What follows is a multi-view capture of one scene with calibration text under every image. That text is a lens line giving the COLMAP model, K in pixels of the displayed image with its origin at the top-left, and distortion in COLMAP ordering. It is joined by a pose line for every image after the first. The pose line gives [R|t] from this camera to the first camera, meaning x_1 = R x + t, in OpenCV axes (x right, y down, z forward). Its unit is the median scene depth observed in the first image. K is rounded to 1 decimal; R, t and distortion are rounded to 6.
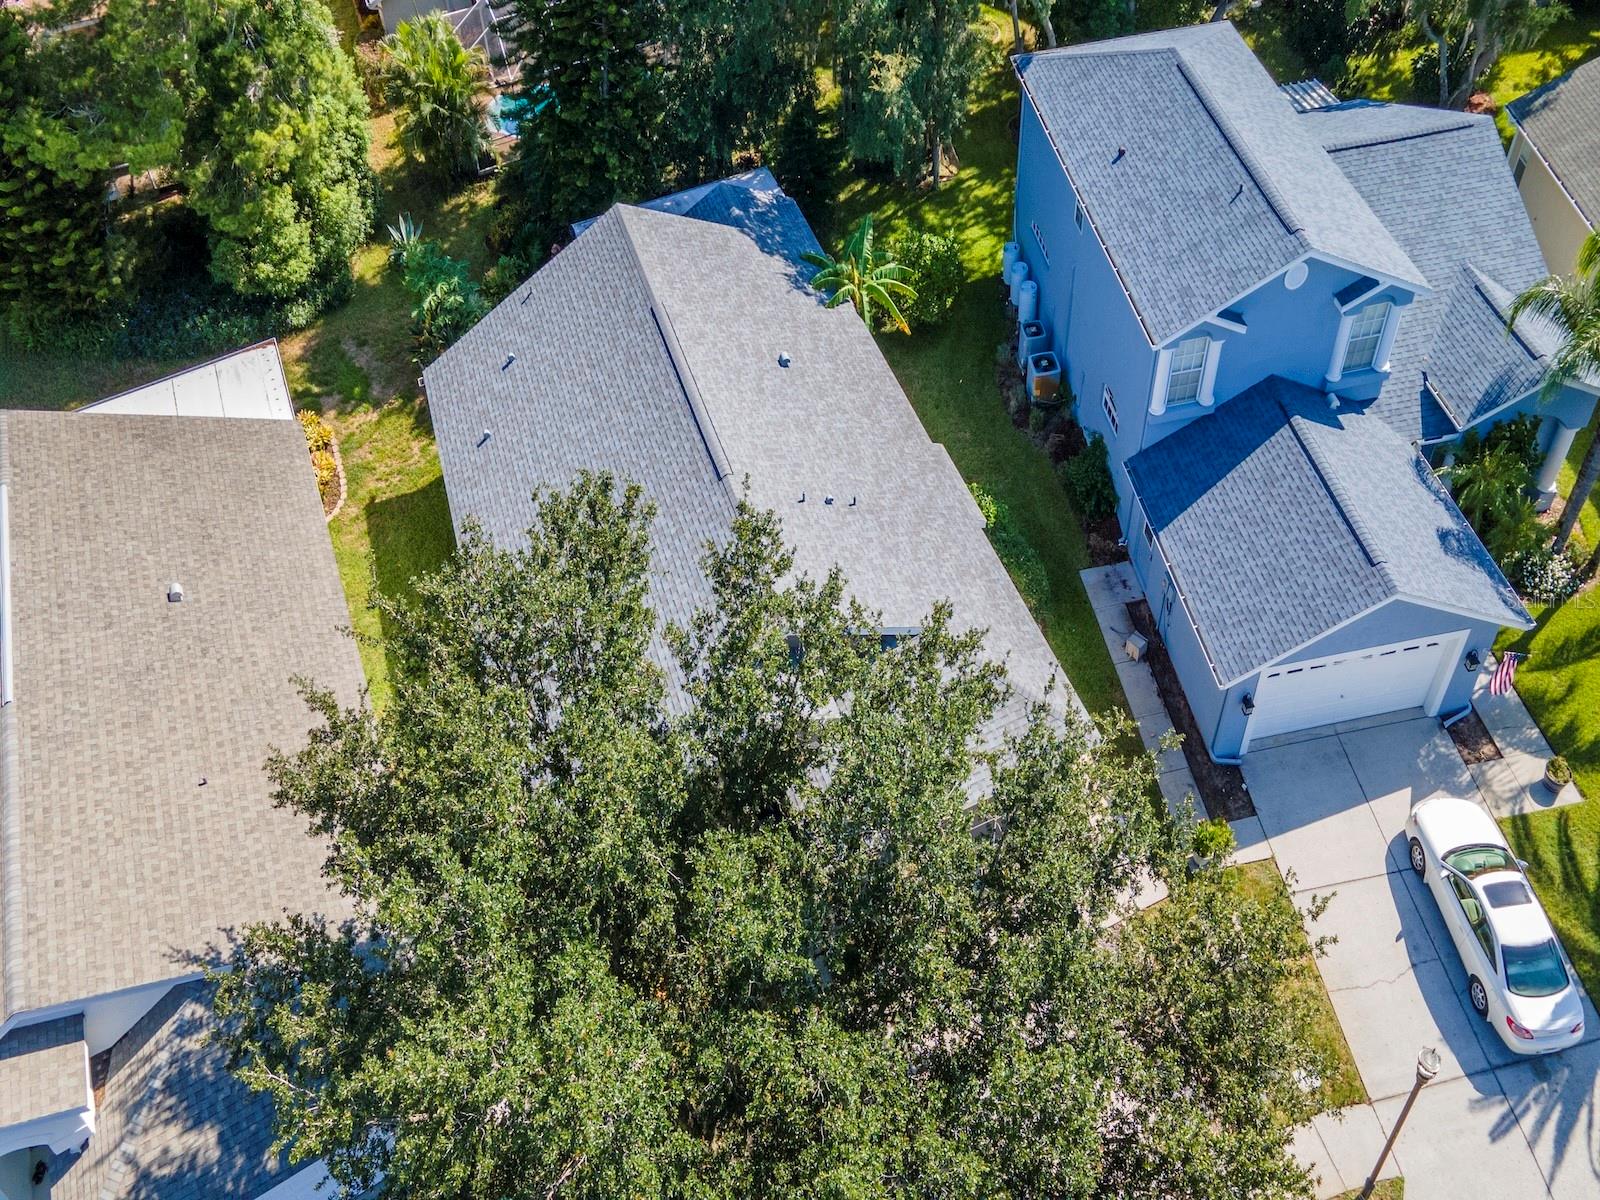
lens RADIAL K [[1274.1, 0, 813.8], [0, 1274.1, 601.1], [0, 0, 1]] dist [0.047963, 0.002370]
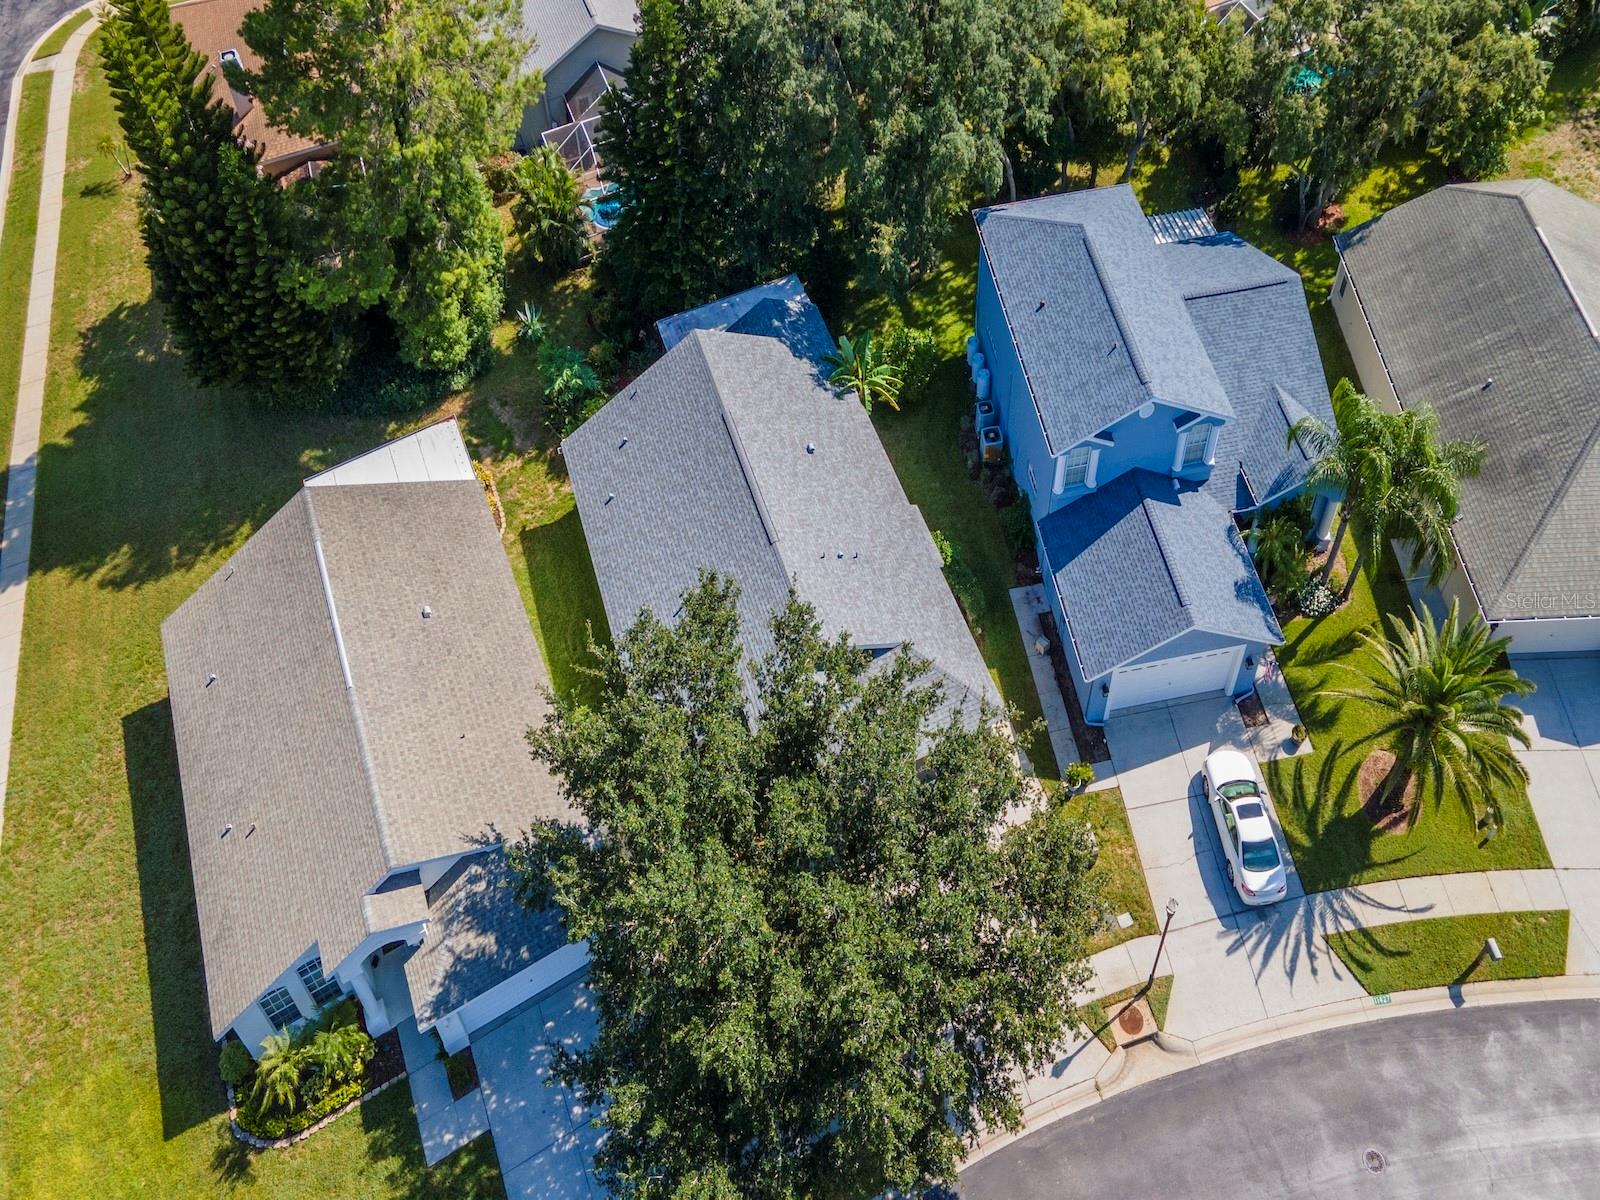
lens RADIAL K [[1120.0, 0, 800.0], [0, 1120.0, 600.0], [0, 0, 1]] dist [0.029189, -0.000732]
pose [[0.999755, 0.007431, -0.020852, -0.008367], [-0.006191, 0.998243, 0.058928, -0.103636], [0.021254, -0.058784, 0.998044, -0.360471]]
